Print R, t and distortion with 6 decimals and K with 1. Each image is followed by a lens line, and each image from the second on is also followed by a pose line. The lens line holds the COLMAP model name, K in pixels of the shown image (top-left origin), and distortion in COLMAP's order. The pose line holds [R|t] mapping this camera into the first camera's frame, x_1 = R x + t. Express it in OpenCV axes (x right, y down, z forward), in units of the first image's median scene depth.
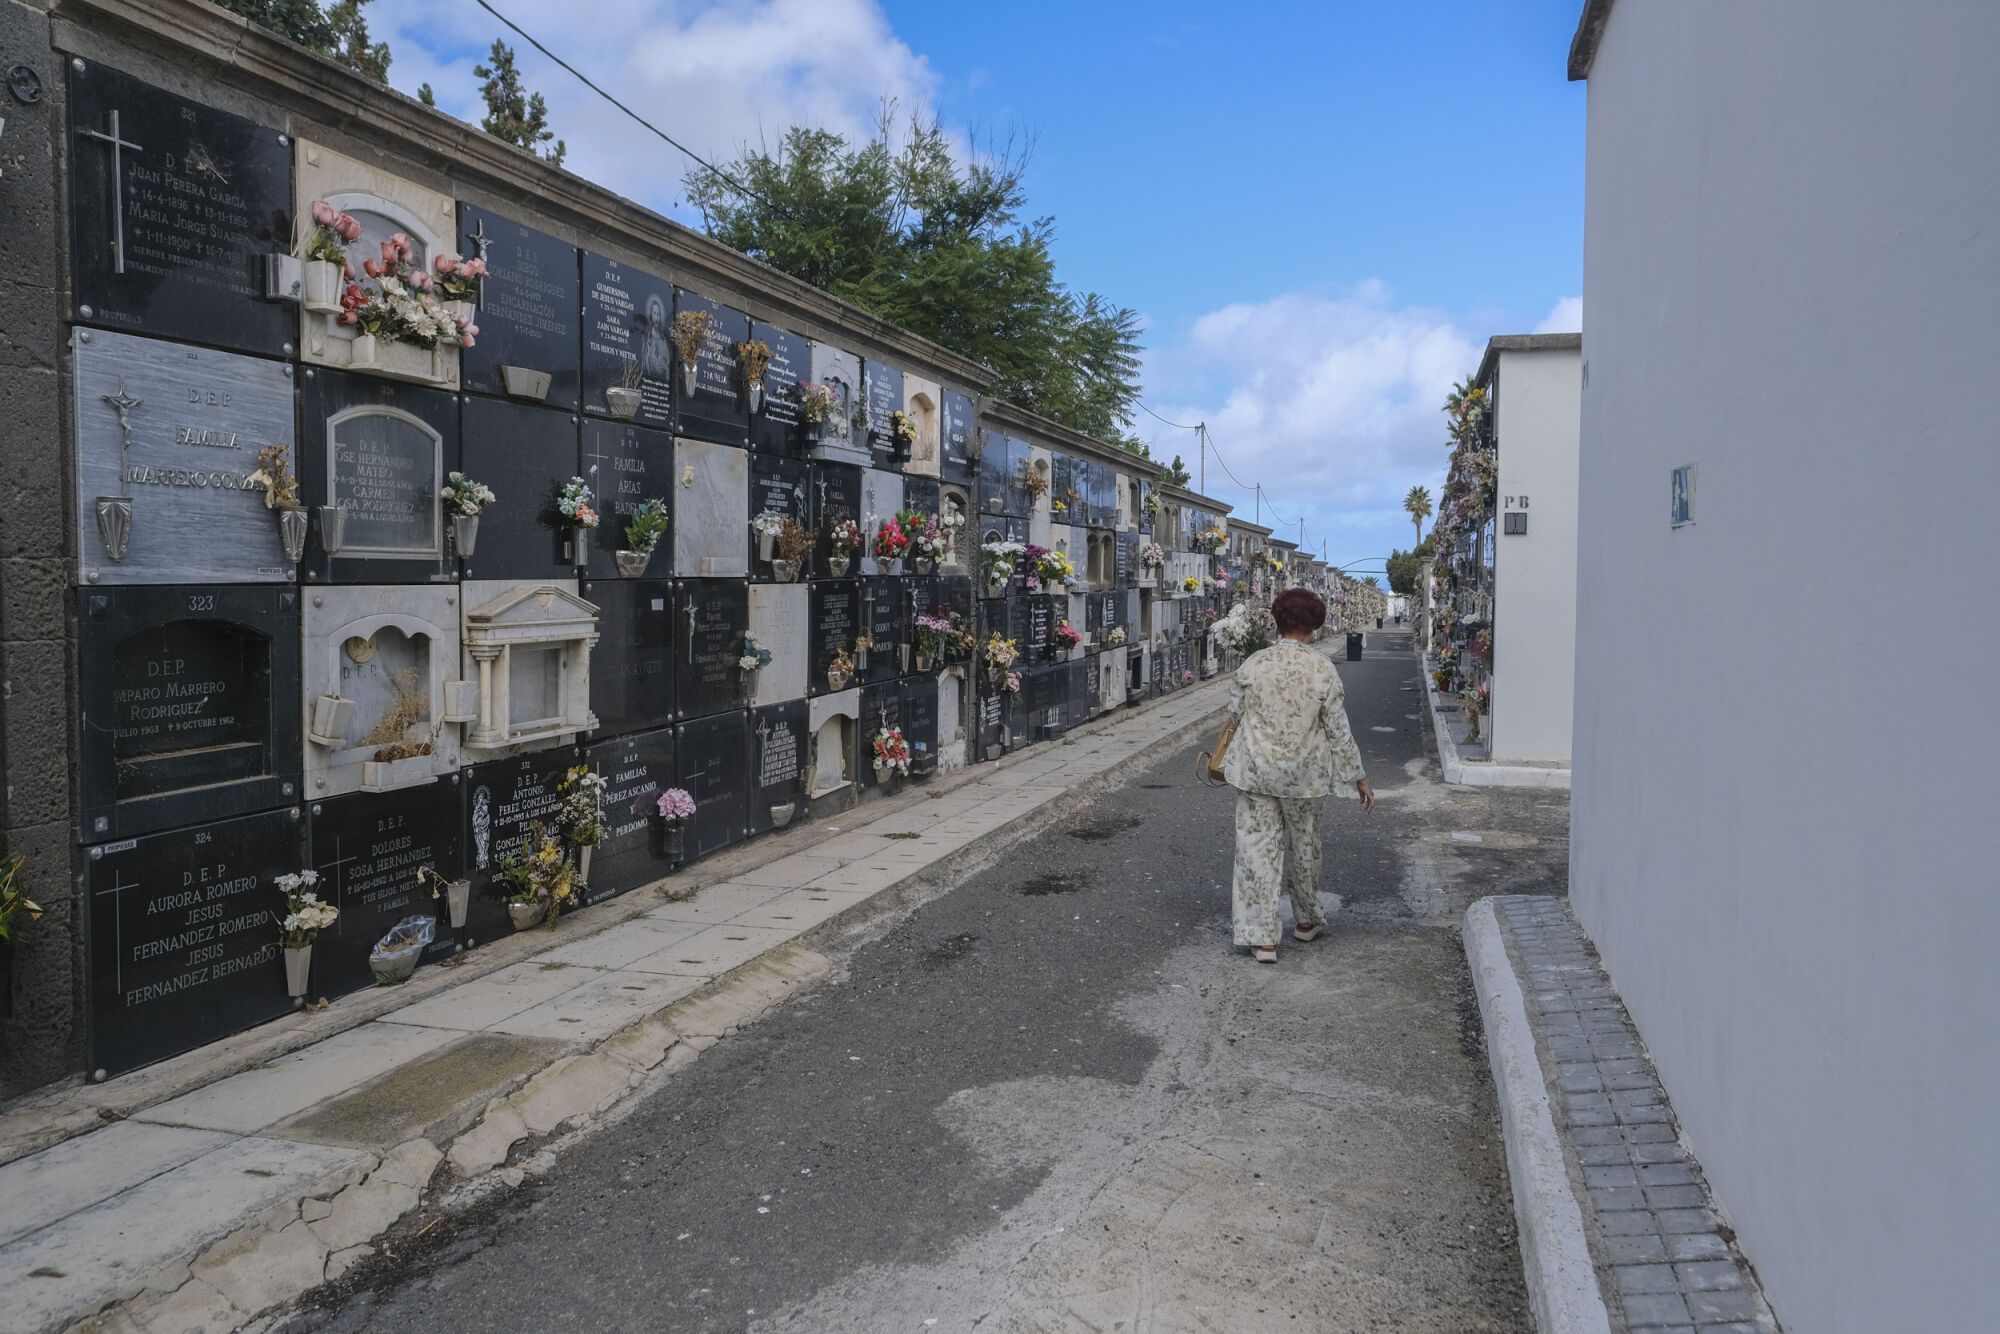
lens RADIAL K [[1416.9, 0, 1014.5], [0, 1416.9, 615.0], [0, 0, 1]] dist [-0.009425, 0.004753]
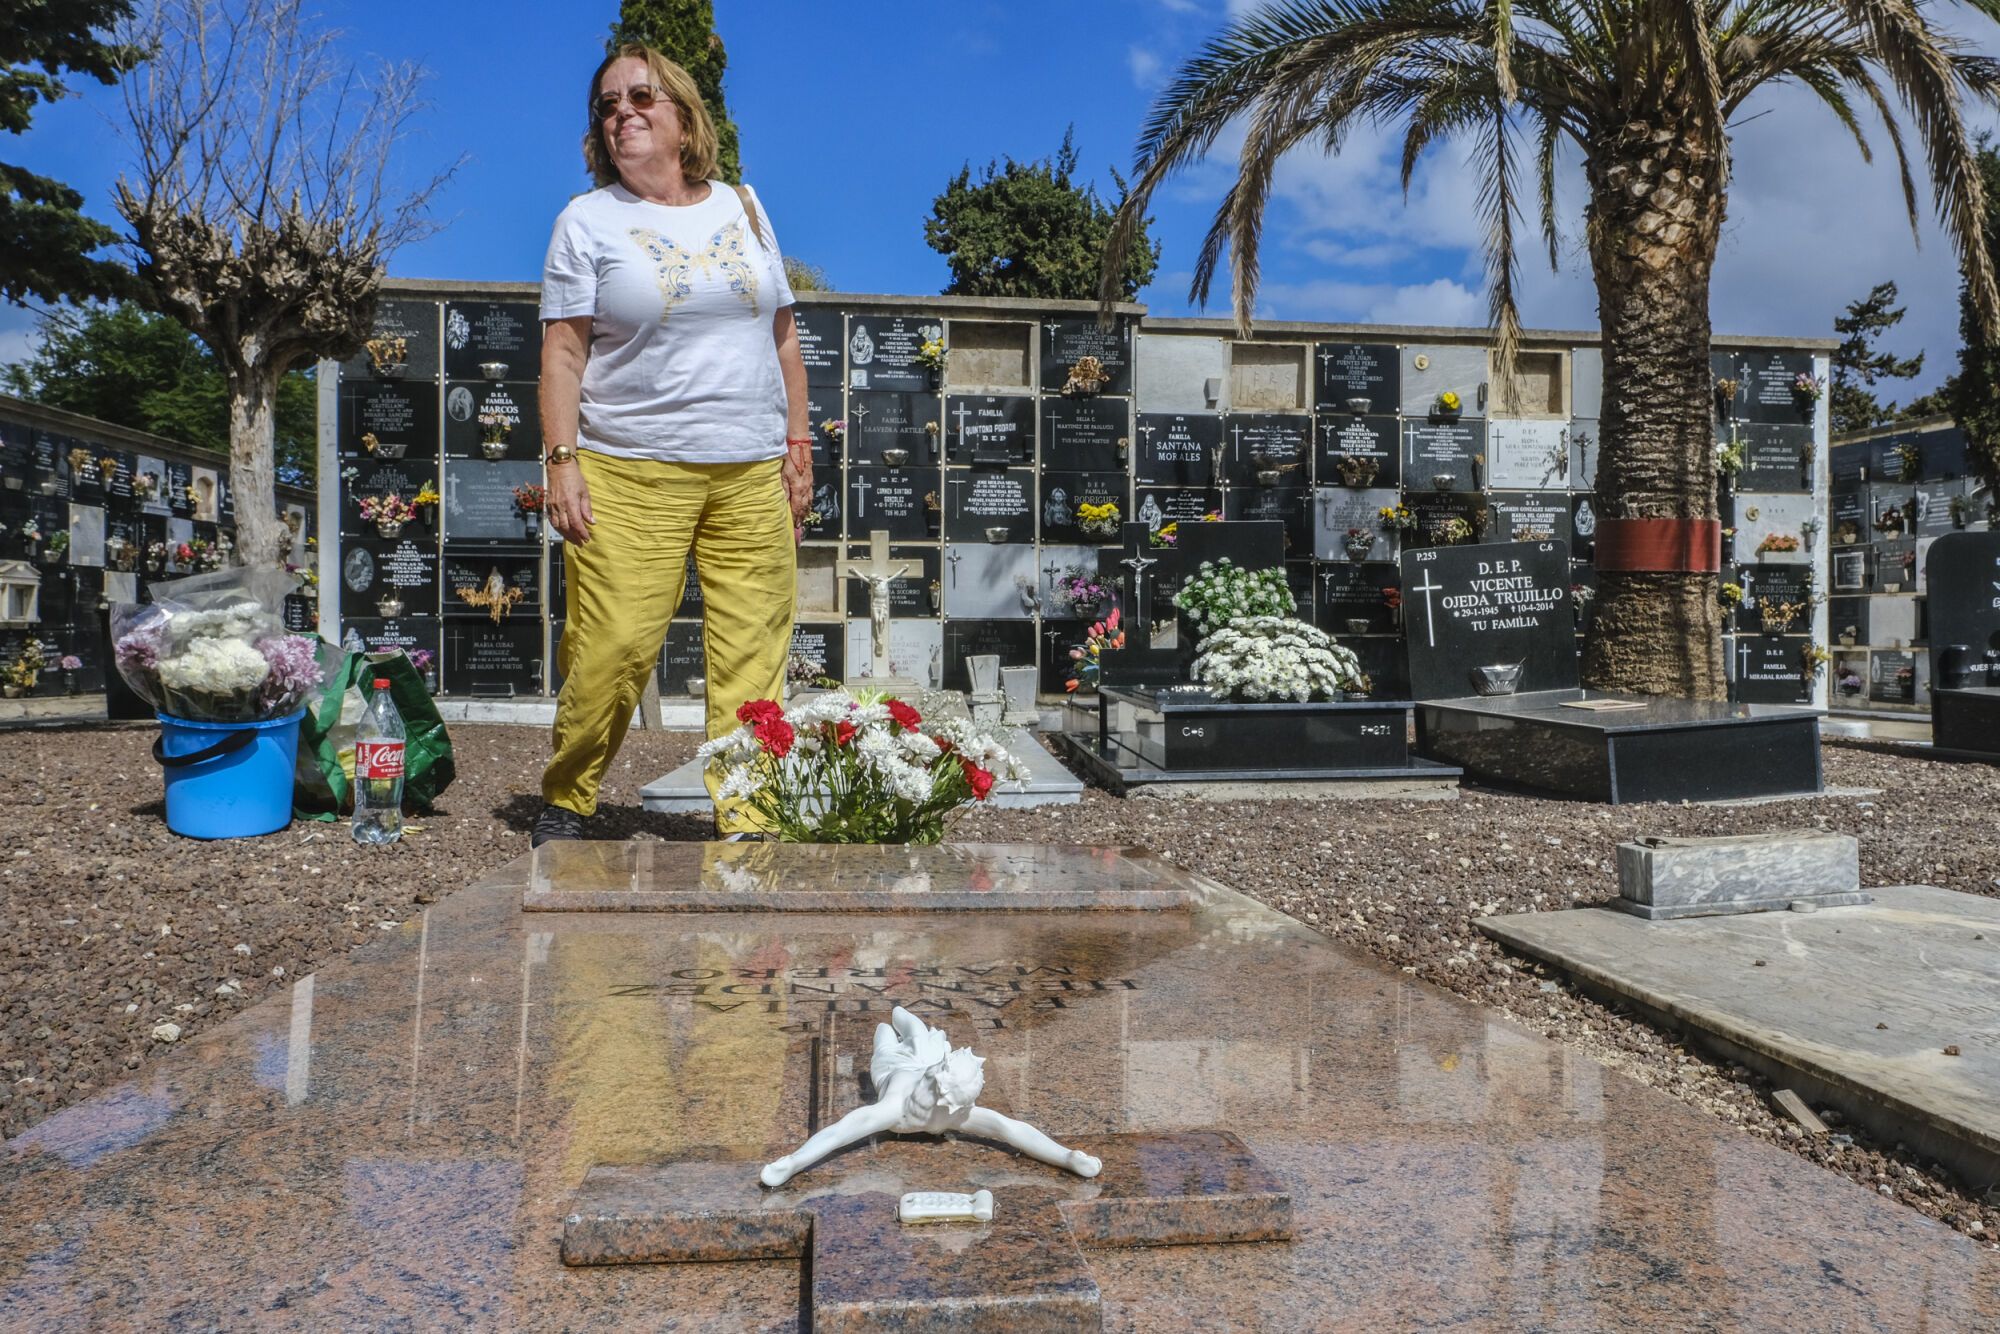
lens RADIAL K [[1416.9, 0, 1014.5], [0, 1416.9, 615.0], [0, 0, 1]] dist [-0.009425, 0.004753]
pose [[0.910982, -0.004022, 0.412427, 0.189590], [0.018399, 0.999353, -0.030894, 0.139664], [-0.412036, 0.035732, 0.910467, -1.546379]]
